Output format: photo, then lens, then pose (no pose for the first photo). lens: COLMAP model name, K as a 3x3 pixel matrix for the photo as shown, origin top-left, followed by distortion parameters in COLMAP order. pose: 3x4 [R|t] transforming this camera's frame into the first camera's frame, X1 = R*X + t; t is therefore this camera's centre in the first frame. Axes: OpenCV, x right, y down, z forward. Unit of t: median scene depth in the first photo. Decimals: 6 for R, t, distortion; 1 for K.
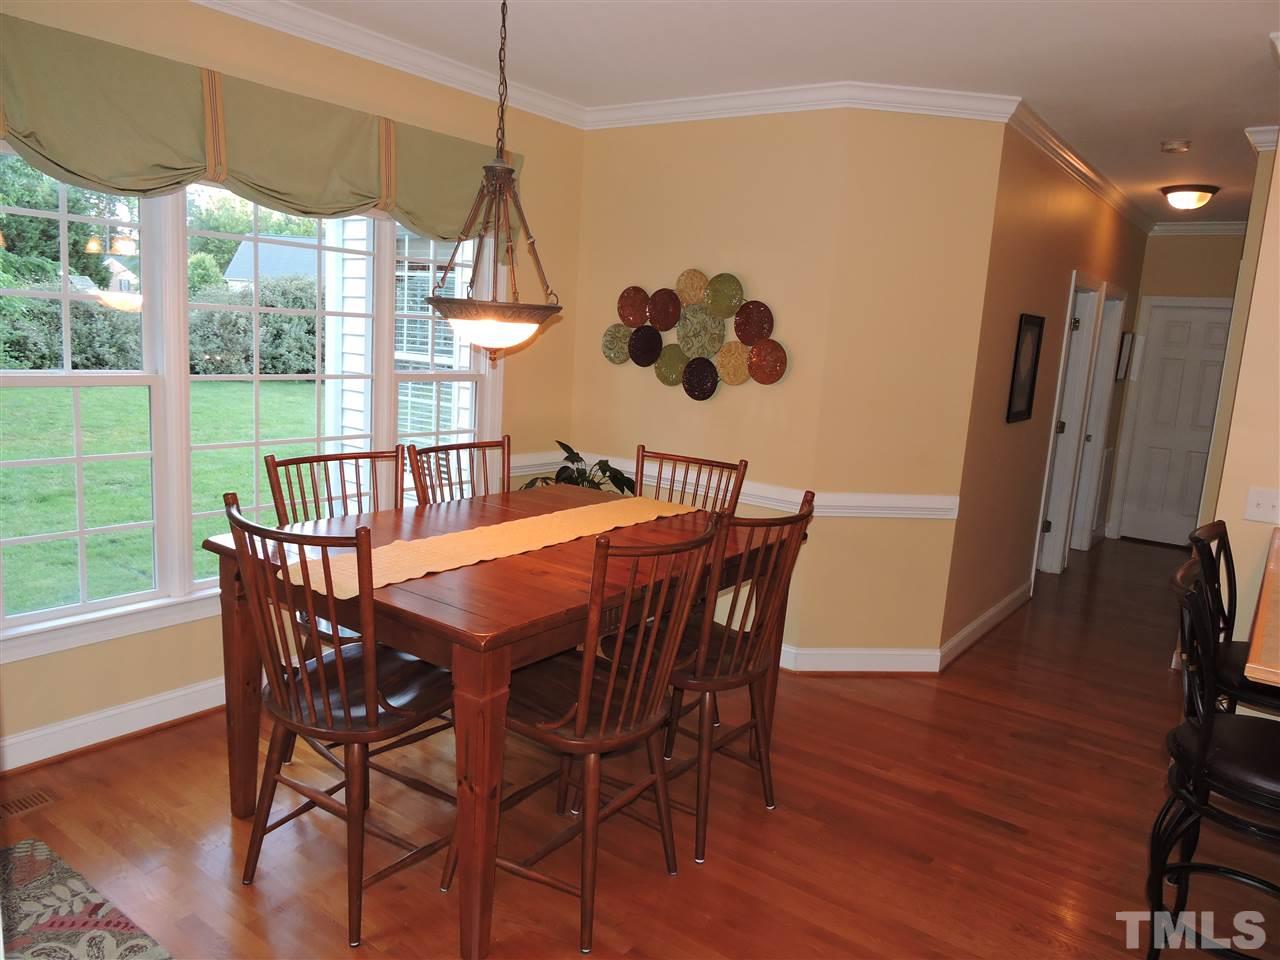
lens RADIAL K [[910.9, 0, 640.4], [0, 910.9, 489.5], [0, 0, 1]] dist [-0.006267, 0.003277]
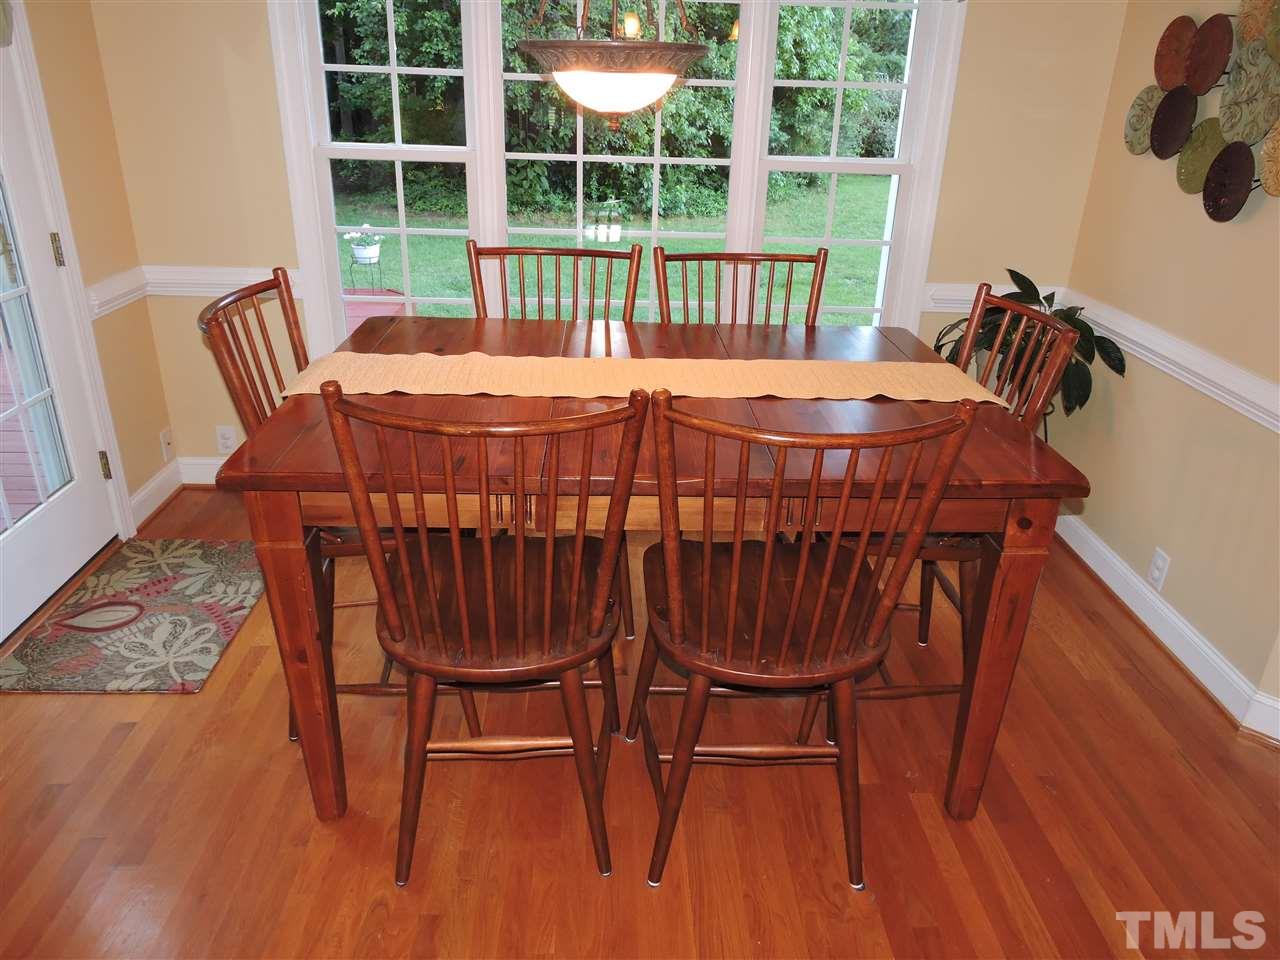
lens RADIAL K [[910.9, 0, 641.8], [0, 910.9, 478.5], [0, 0, 1]] dist [-0.006267, 0.003277]
pose [[0.618084, 0.278819, -0.735005, 0.300639], [-0.132258, 0.958542, 0.252398, -0.040447], [0.774907, -0.058793, 0.629335, 0.357802]]
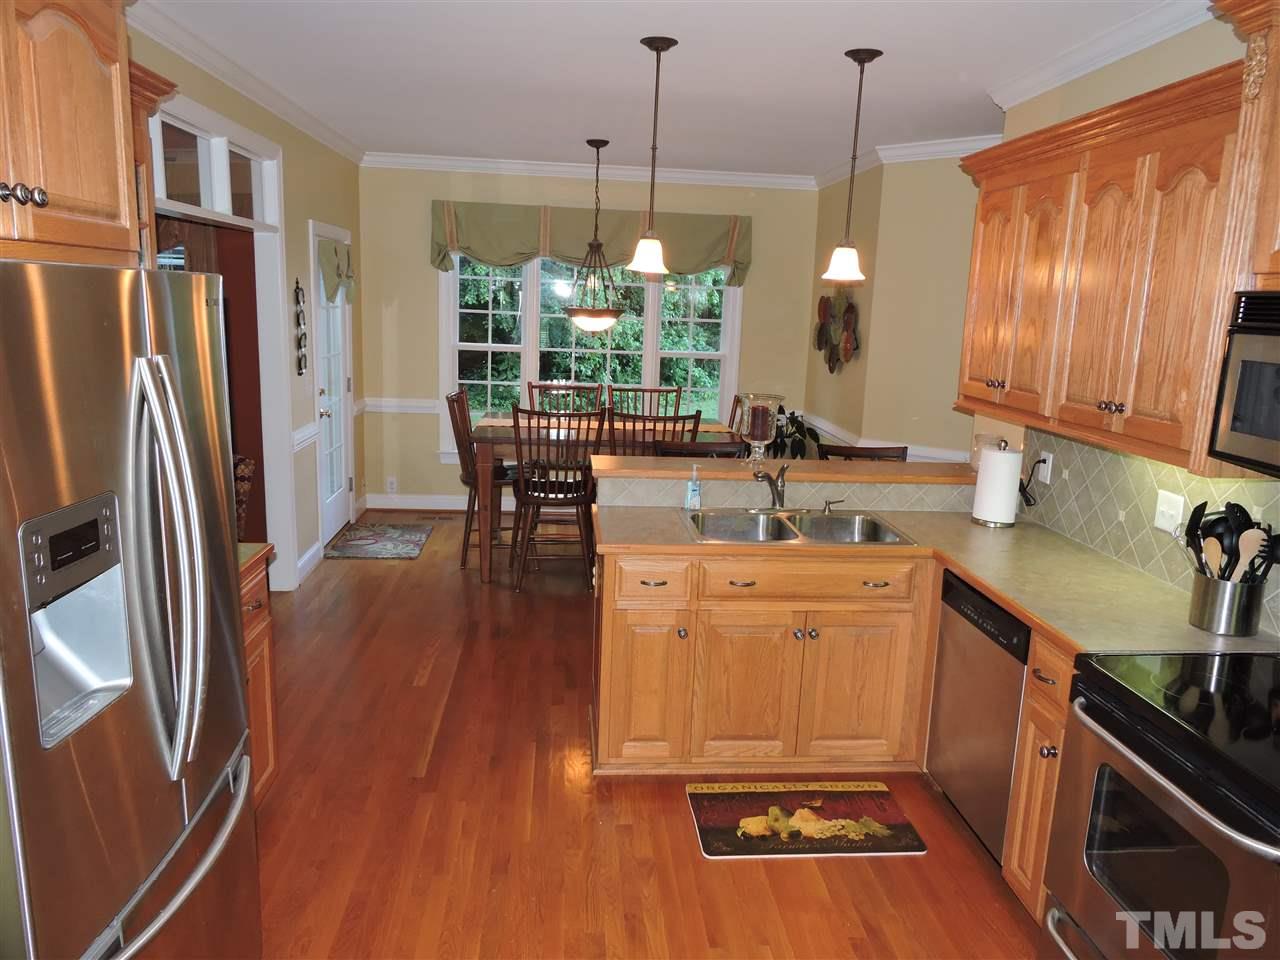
lens RADIAL K [[910.9, 0, 639.9], [0, 910.9, 481.0], [0, 0, 1]] dist [-0.006267, 0.003277]
pose [[0.655822, 0.111947, -0.746569, 0.950048], [-0.132816, 0.990628, 0.031871, 0.063789], [0.743140, 0.078255, 0.664544, -0.157883]]
